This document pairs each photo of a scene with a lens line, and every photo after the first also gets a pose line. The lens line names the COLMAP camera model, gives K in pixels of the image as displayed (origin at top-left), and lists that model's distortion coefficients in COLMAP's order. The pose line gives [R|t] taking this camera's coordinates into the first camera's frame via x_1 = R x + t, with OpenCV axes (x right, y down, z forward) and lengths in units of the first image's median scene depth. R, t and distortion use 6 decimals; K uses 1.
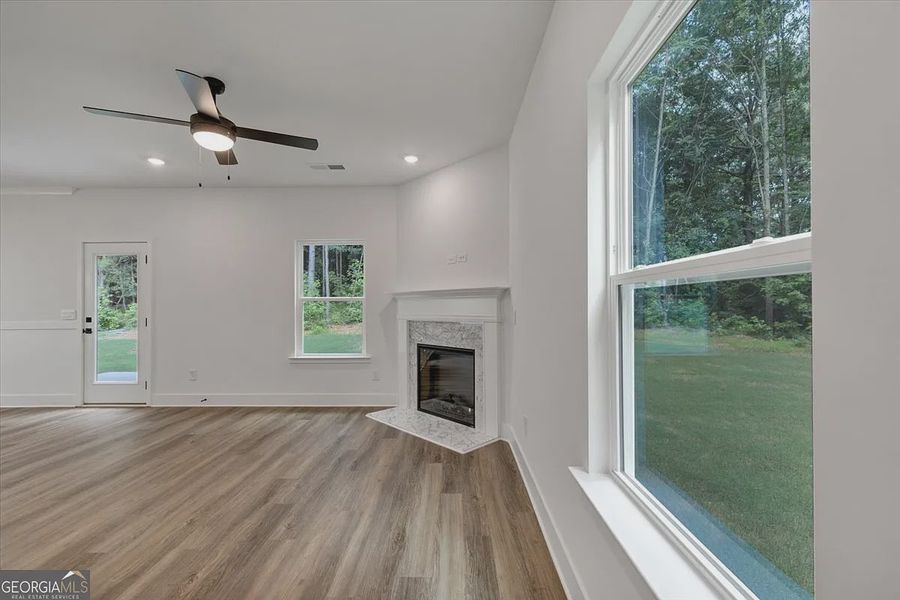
lens RADIAL K [[376.5, 0, 453.9], [0, 376.5, 301.8], [0, 0, 1]] dist [0.006751, -0.001244]
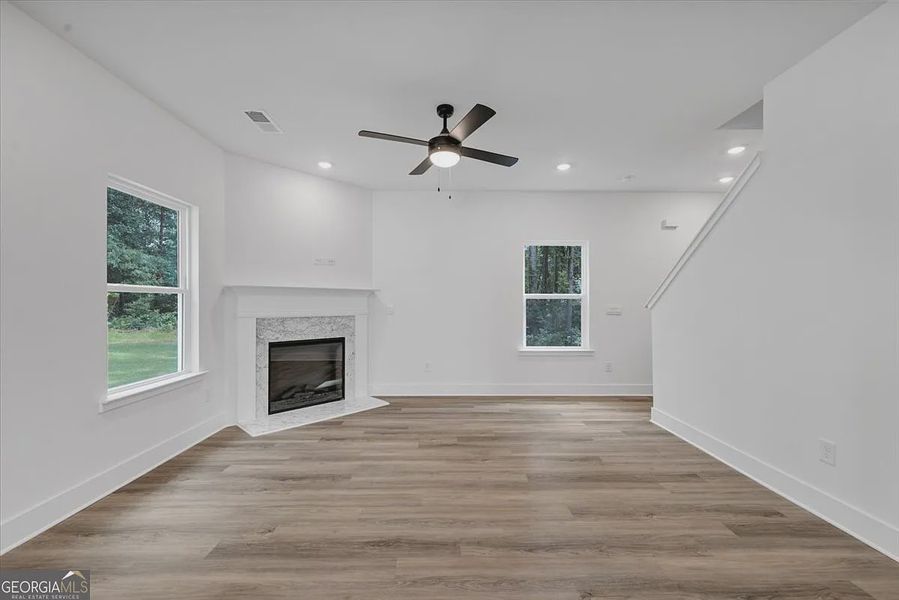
lens RADIAL K [[376.1, 0, 448.0], [0, 376.1, 300.1], [0, 0, 1]] dist [0.006751, -0.001244]
pose [[-0.039969, 0.012425, 0.999124, -1.315533], [-0.016313, 0.999781, -0.013086, 0.015283], [-0.999068, -0.016822, -0.039757, 0.764330]]
